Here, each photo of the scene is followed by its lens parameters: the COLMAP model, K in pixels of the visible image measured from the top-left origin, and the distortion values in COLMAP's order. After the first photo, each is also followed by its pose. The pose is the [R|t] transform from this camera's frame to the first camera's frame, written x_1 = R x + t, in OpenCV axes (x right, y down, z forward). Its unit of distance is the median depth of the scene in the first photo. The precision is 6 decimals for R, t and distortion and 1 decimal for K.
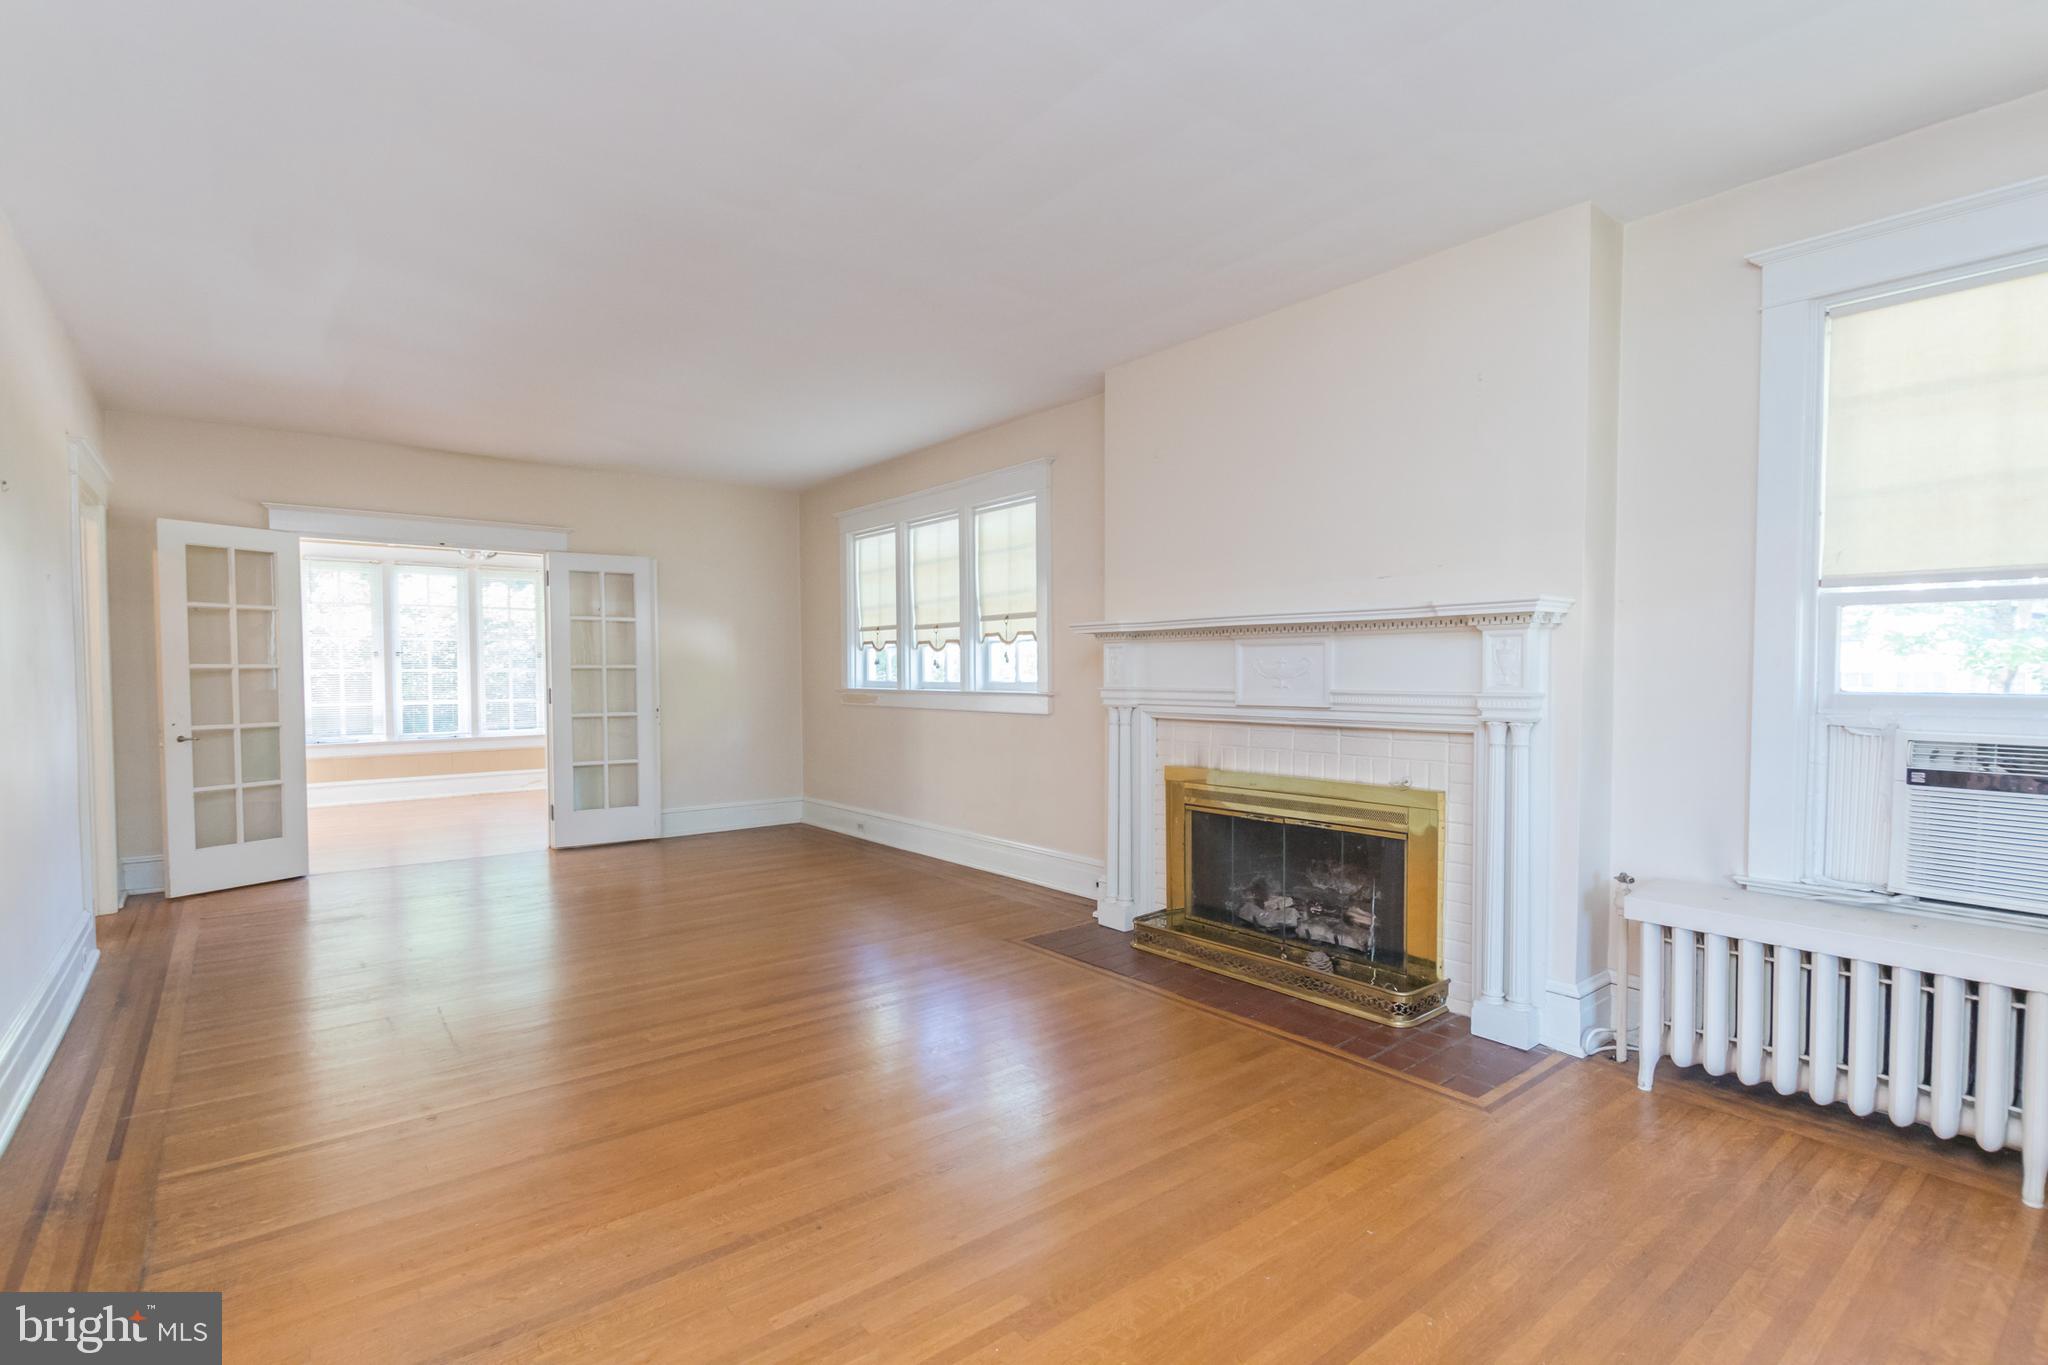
lens RADIAL K [[966.7, 0, 1014.6], [0, 966.7, 693.3], [0, 0, 1]] dist [0.002967, -0.002166]
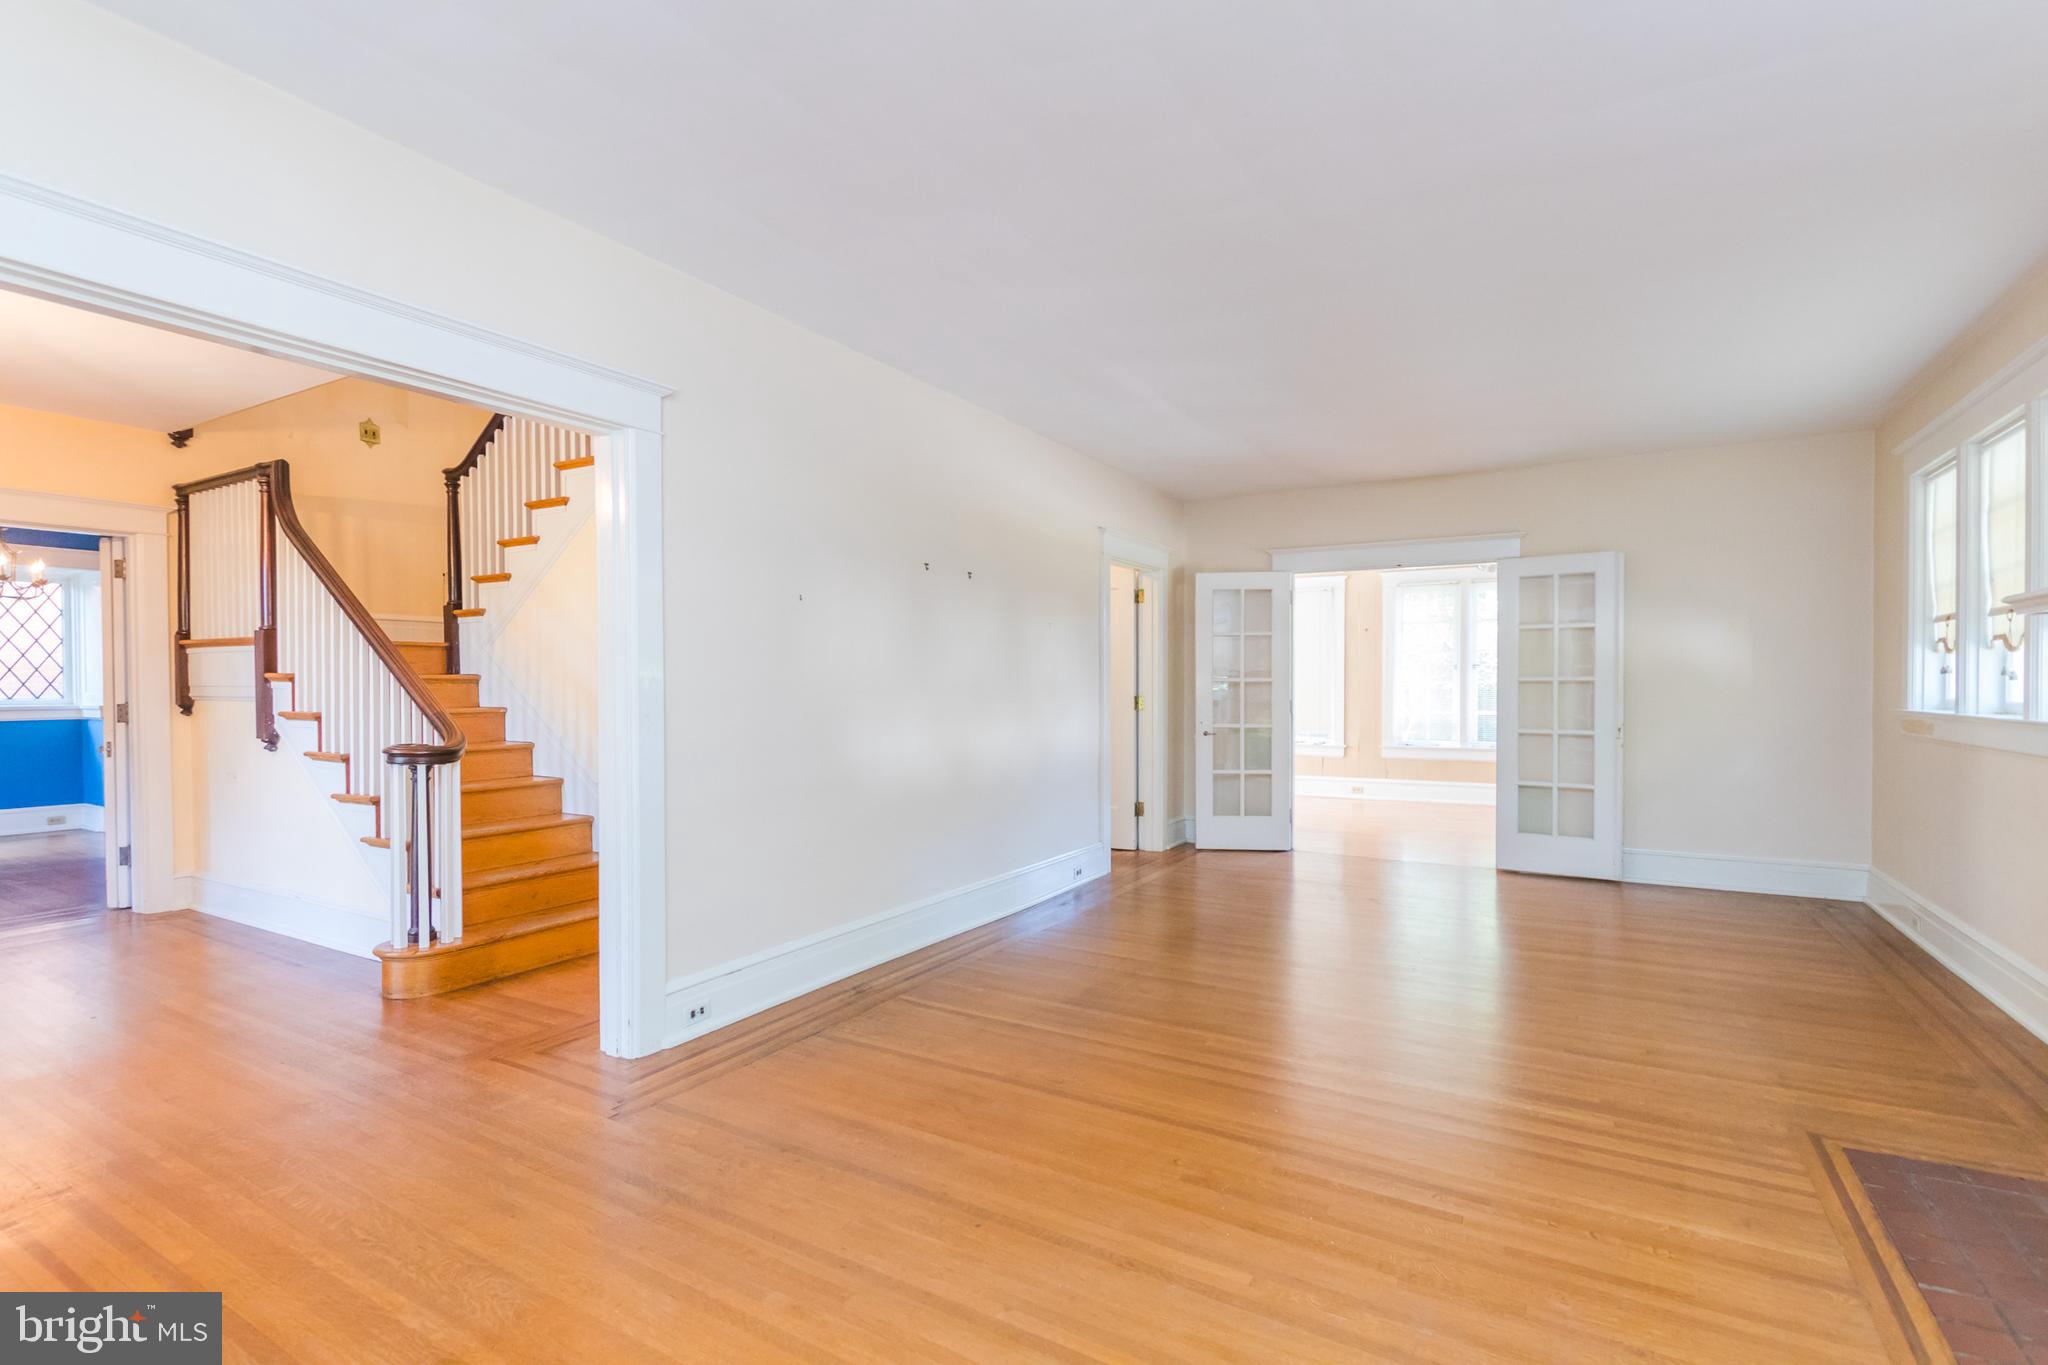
lens RADIAL K [[966.7, 0, 1020.3], [0, 966.7, 696.6], [0, 0, 1]] dist [0.002967, -0.002166]
pose [[0.351104, 0.015061, -0.936215, 0.290405], [-0.020402, 0.999756, 0.008432, -0.009553], [0.936114, 0.016140, 0.351326, 0.249226]]
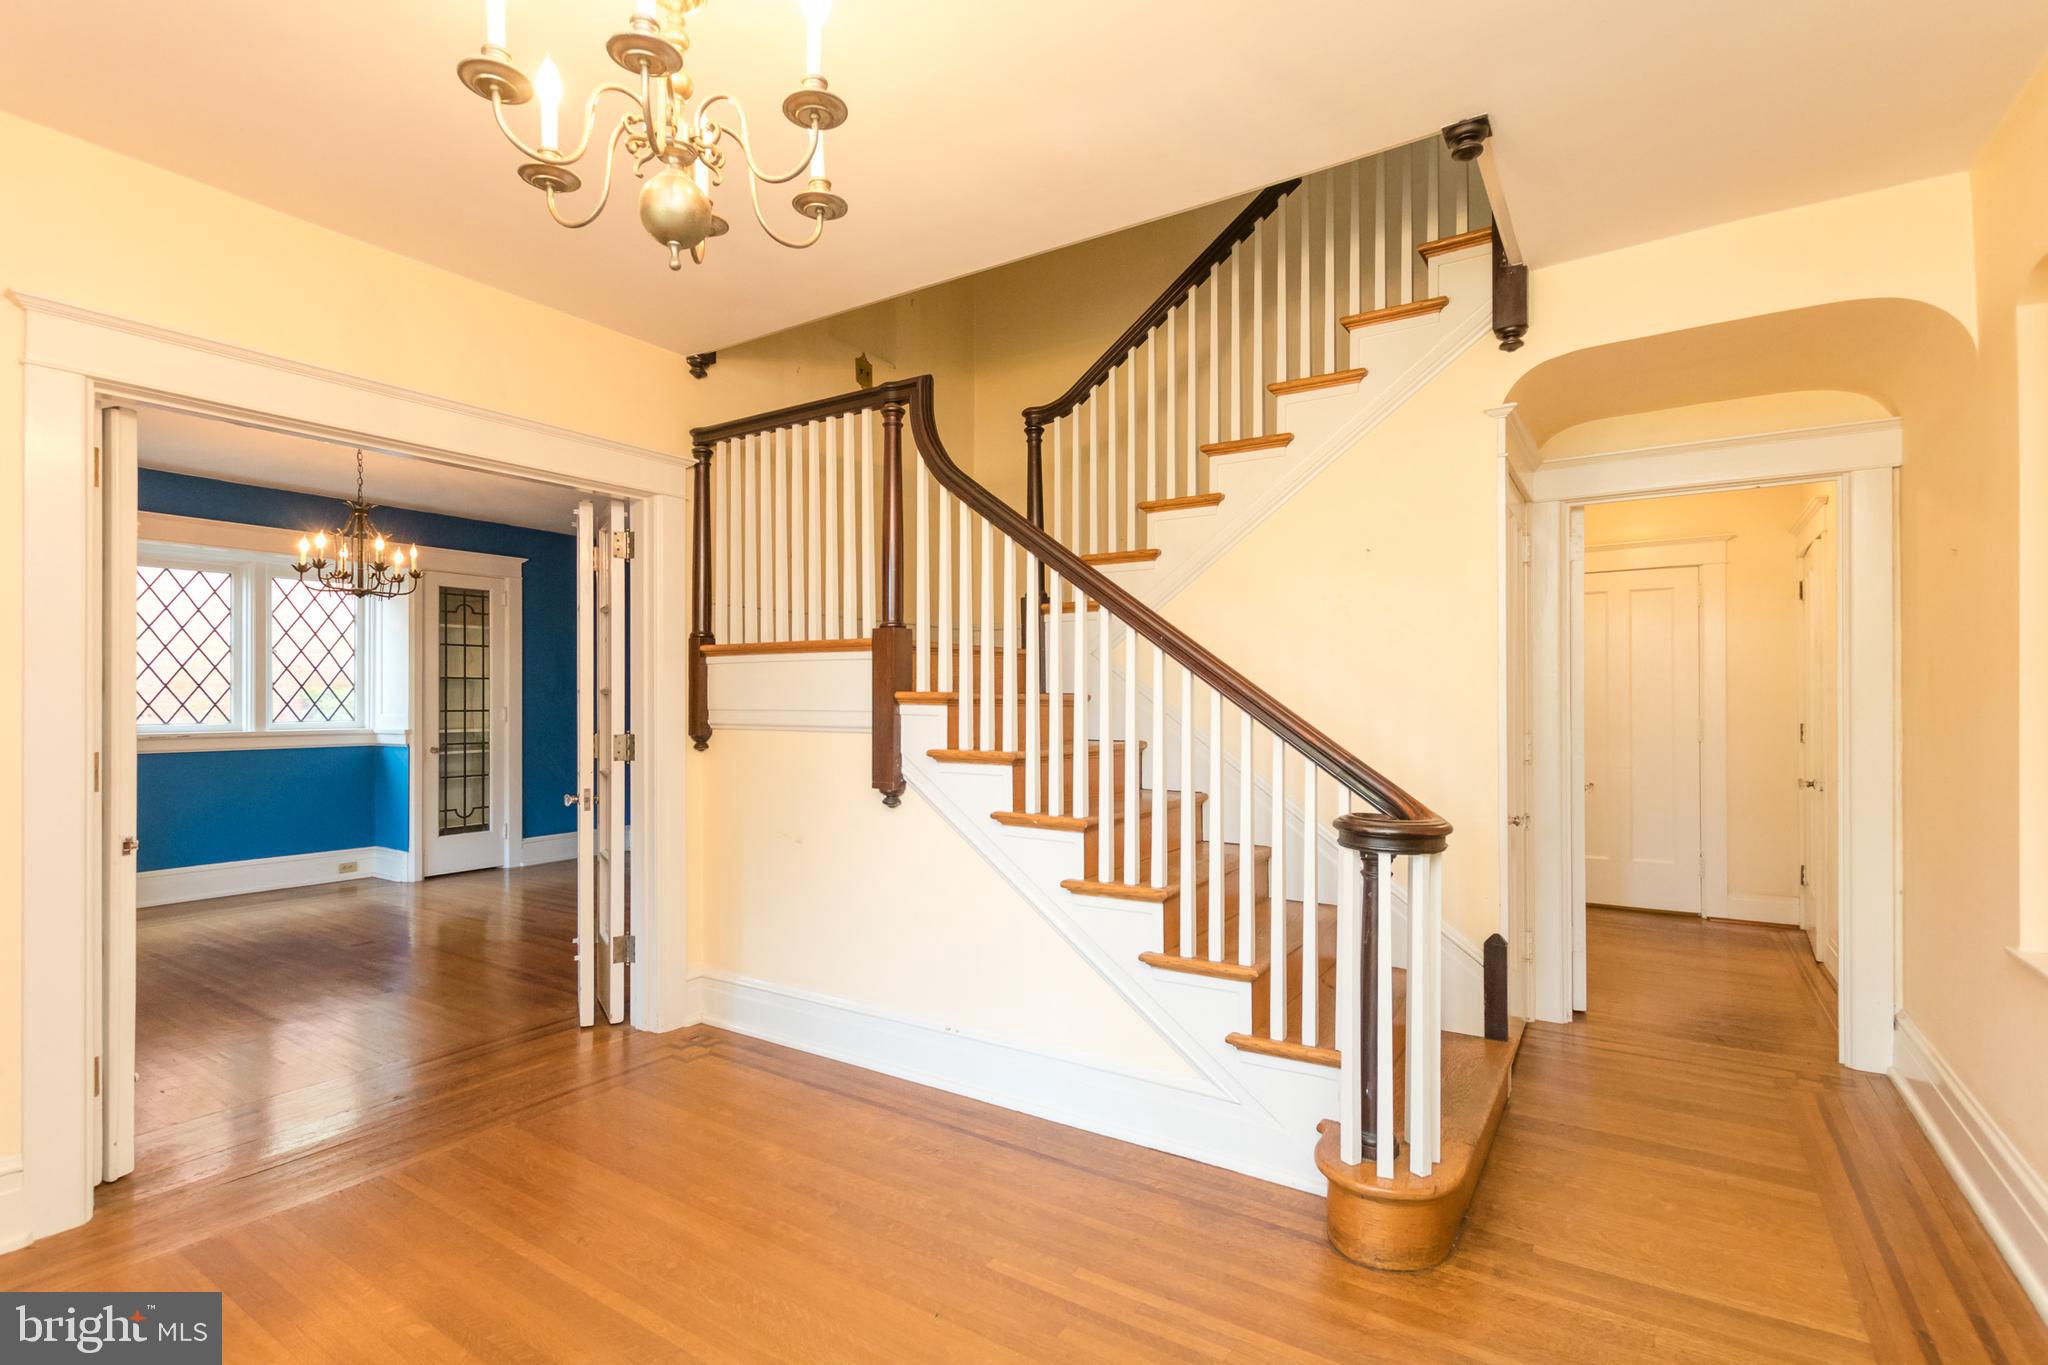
lens RADIAL K [[966.7, 0, 976.3], [0, 966.7, 691.7], [0, 0, 1]] dist [0.002967, -0.002166]
pose [[0.296695, -0.007675, -0.954941, 0.266112], [-0.024009, 0.999592, -0.015493, -0.009151], [0.954670, 0.027523, 0.296390, 0.226055]]
